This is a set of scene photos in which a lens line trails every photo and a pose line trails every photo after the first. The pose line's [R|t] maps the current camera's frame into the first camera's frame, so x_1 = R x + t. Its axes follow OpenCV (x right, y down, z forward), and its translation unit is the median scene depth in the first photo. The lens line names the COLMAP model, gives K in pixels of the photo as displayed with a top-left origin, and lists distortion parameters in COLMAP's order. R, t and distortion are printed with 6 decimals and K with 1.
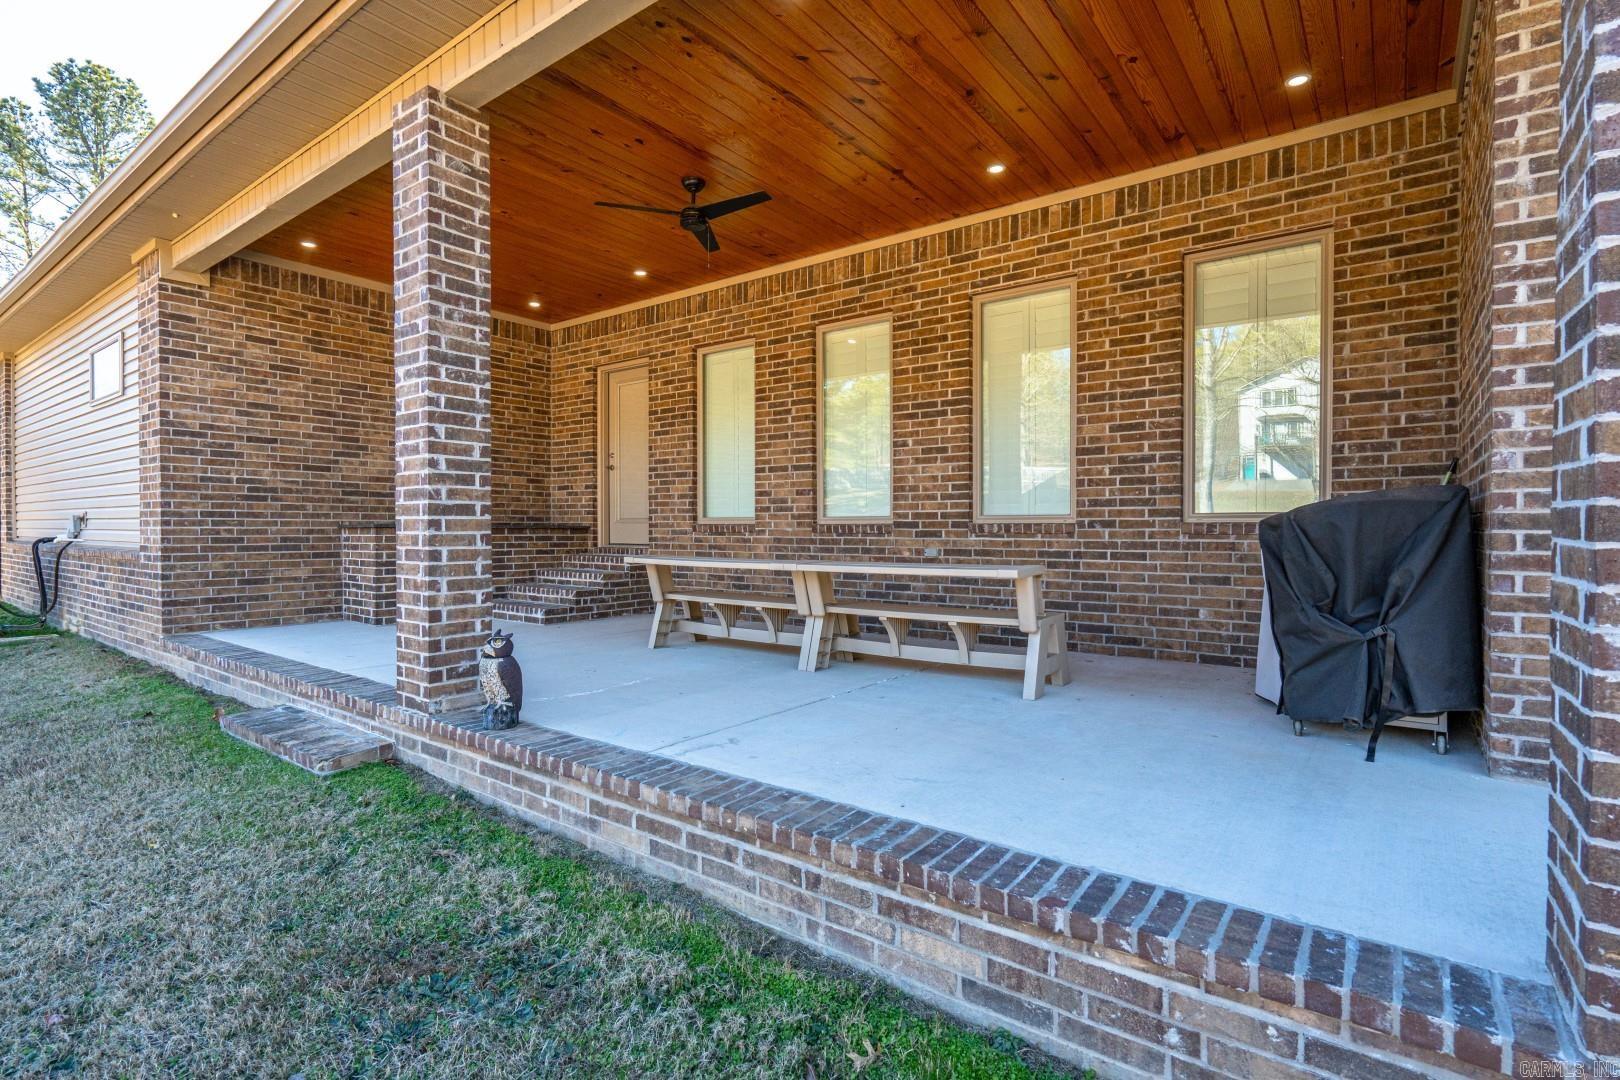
lens RADIAL K [[762.7, 0, 775.8], [0, 762.7, 530.6], [0, 0, 1]] dist [0.001991, 0.000525]
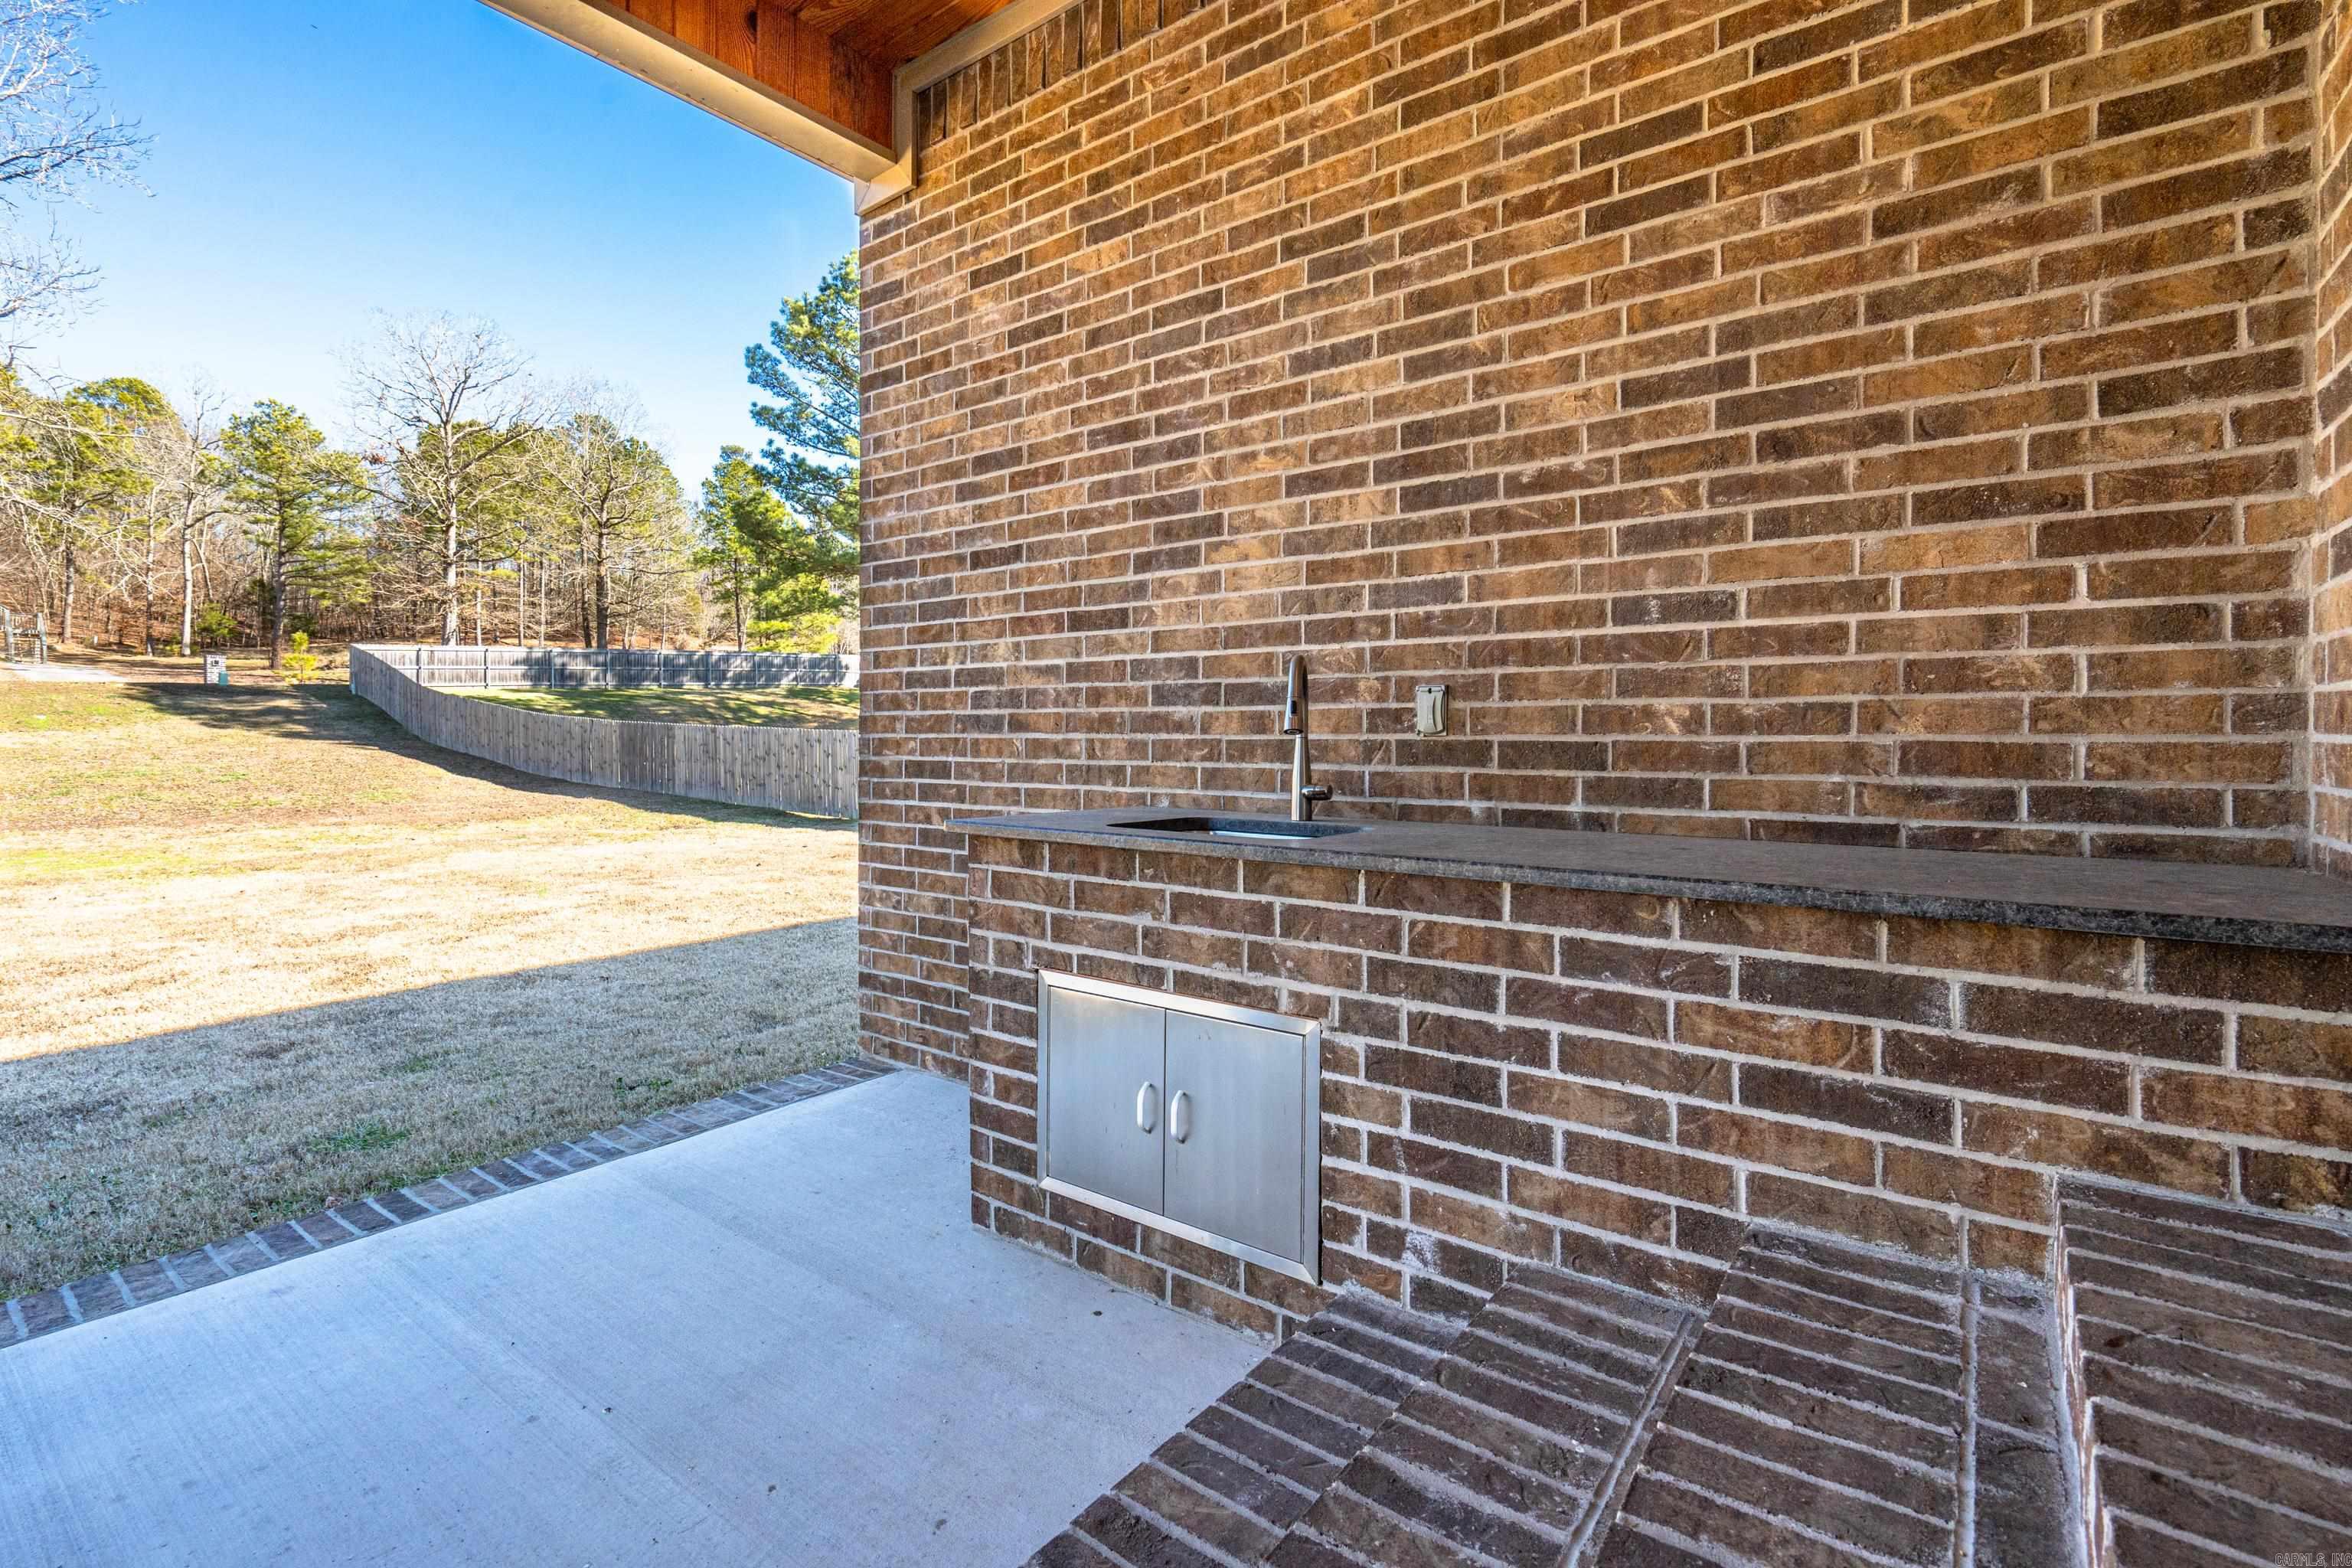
lens RADIAL K [[1119.9, 0, 1225.3], [0, 1119.9, 743.8], [0, 0, 1]] dist [0.000623, 0.000887]
pose [[0.040081, 0.005925, -0.999179, -0.153971], [-0.000451, 0.999982, 0.005912, -0.035814], [0.999196, 0.000214, 0.040083, 1.073692]]
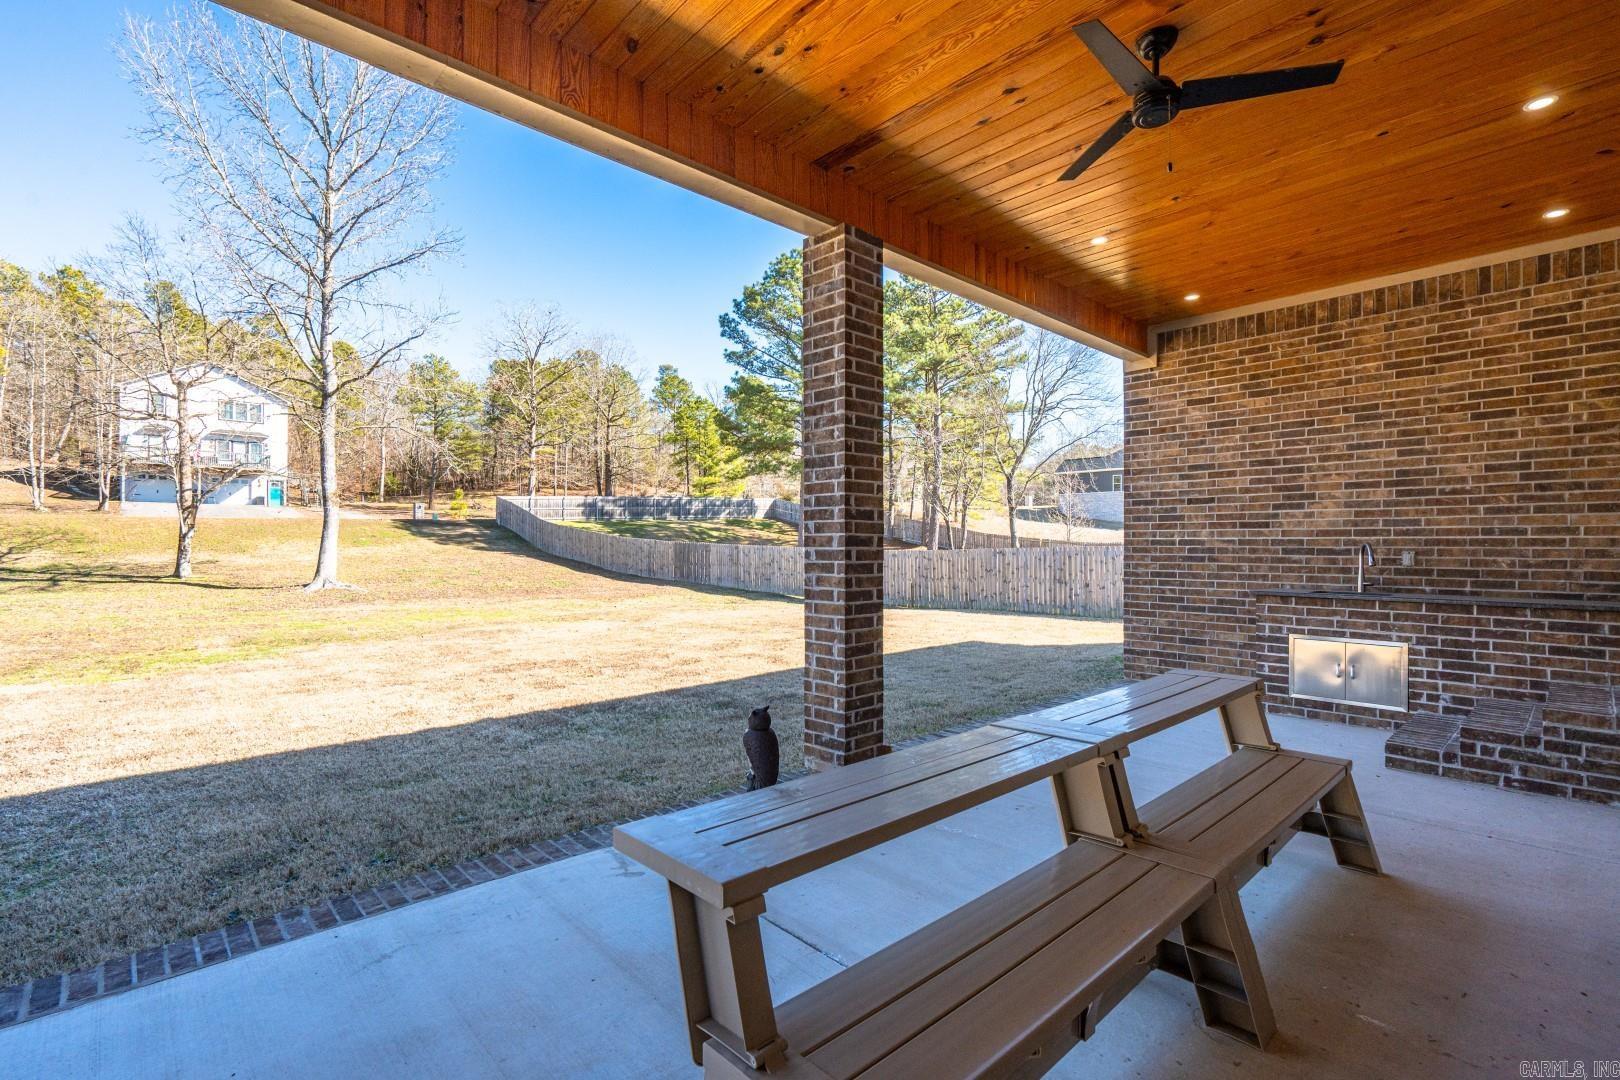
lens RADIAL K [[768.9, 0, 824.2], [0, 768.9, 542.6], [0, 0, 1]] dist [0.000616, 0.000184]
pose [[-0.146764, -0.008589, -0.989134, 0.392344], [-0.003974, 0.999959, -0.008093, -0.053234], [0.989164, 0.002743, -0.146792, 0.653362]]
